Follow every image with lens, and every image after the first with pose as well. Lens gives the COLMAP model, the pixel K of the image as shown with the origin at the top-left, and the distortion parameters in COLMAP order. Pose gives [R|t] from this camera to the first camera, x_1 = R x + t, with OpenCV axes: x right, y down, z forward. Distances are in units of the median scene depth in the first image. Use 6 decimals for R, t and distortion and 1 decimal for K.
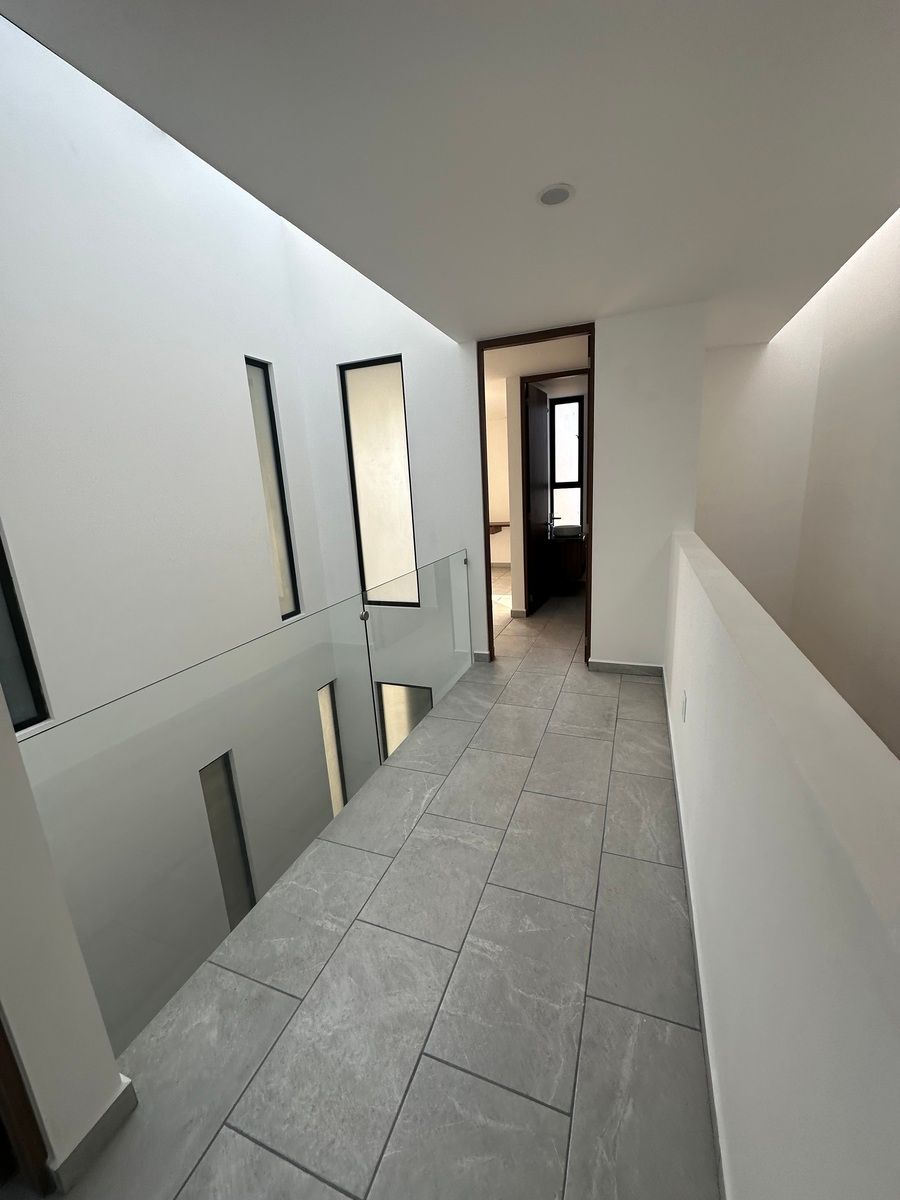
lens RADIAL K [[478.8, 0, 450.0], [0, 478.8, 600.0], [0, 0, 1]] dist [-0.002342, -0.000018]
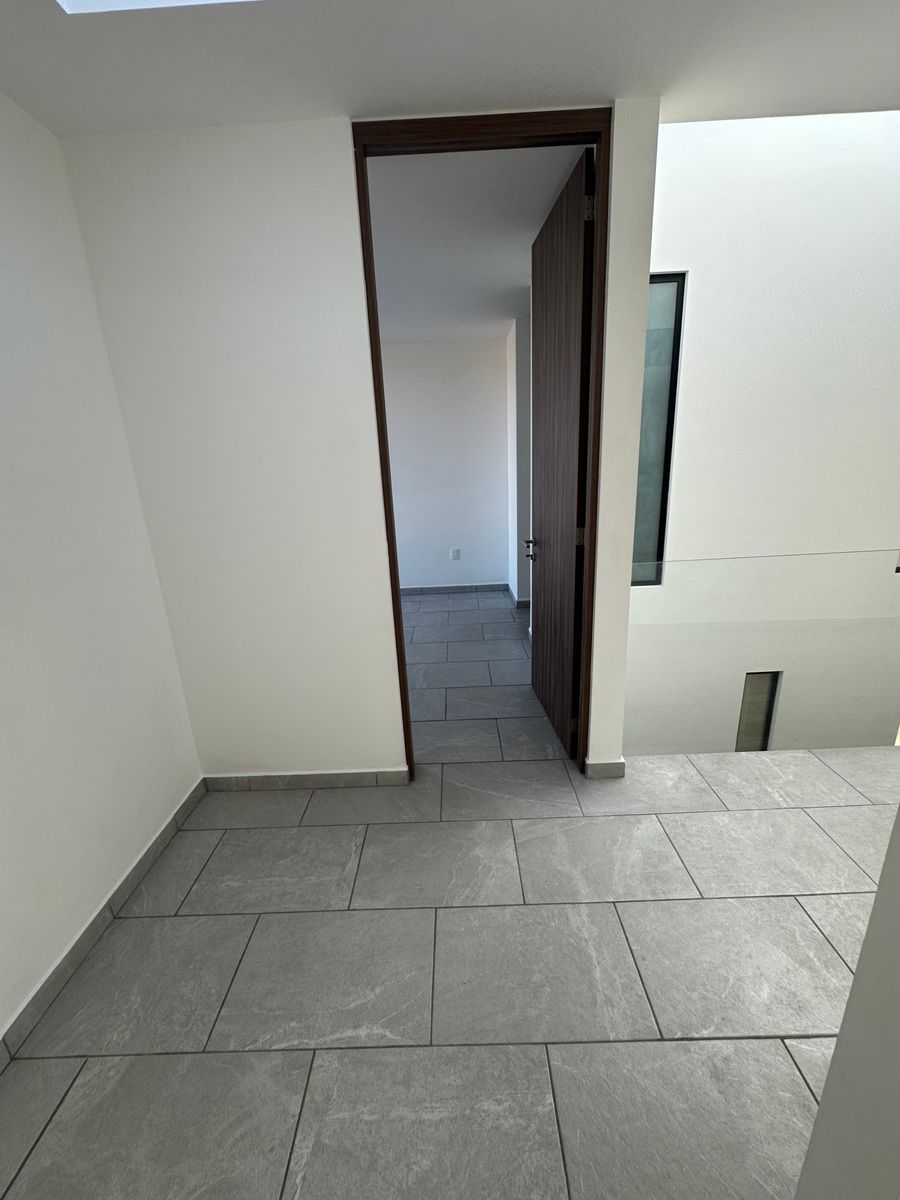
lens RADIAL K [[482.8, 0, 450.0], [0, 482.8, 600.0], [0, 0, 1]] dist [0.001857, 0.000139]
pose [[0.365696, 0.307426, -0.878496, 0.280278], [-0.188528, 0.948775, 0.253541, 0.041350], [0.911440, 0.072902, 0.404922, -0.217835]]
